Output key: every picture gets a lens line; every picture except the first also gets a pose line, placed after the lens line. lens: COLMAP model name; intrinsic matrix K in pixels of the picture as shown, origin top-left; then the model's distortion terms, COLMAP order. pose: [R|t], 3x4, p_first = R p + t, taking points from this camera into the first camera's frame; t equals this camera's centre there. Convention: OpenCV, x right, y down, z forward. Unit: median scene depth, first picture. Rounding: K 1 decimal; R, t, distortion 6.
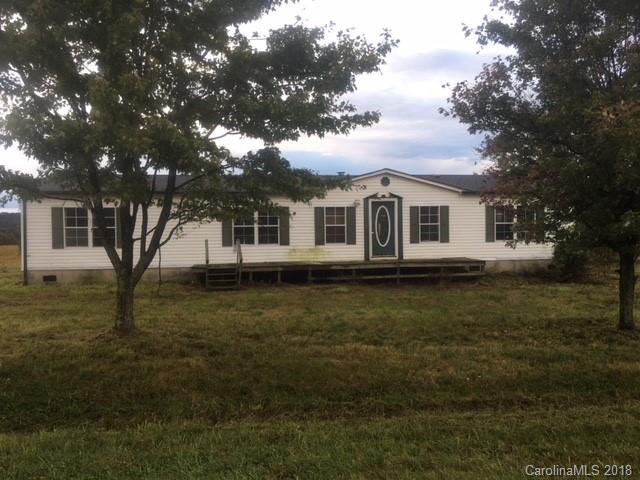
lens RADIAL K [[541.6, 0, 320.5], [0, 541.6, 241.9], [0, 0, 1]] dist [0.047981, -0.076028]
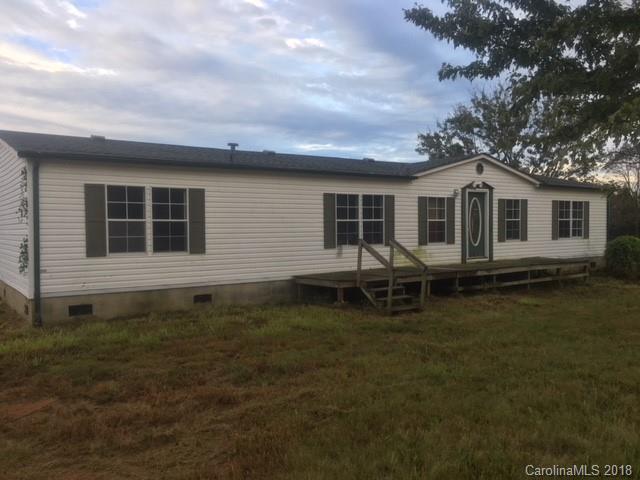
lens RADIAL K [[541.6, 0, 320.0], [0, 541.6, 242.7], [0, 0, 1]] dist [0.047981, -0.076028]
pose [[0.904129, -0.011244, 0.427111, -0.466651], [0.013932, 0.999898, -0.003169, 0.002460], [-0.427032, 0.008816, 0.904194, 0.350852]]
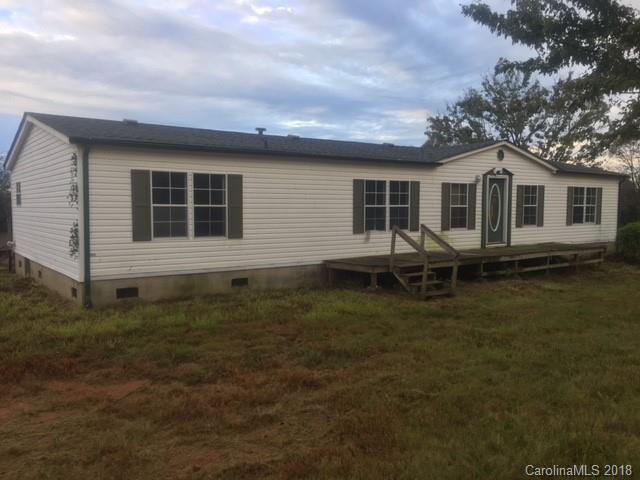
lens RADIAL K [[541.6, 0, 318.4], [0, 541.6, 243.7], [0, 0, 1]] dist [0.047981, -0.076028]
pose [[0.899886, -0.019653, 0.435683, -0.514104], [0.004390, 0.999342, 0.036012, -0.004611], [-0.436104, -0.030495, 0.899380, 0.357968]]
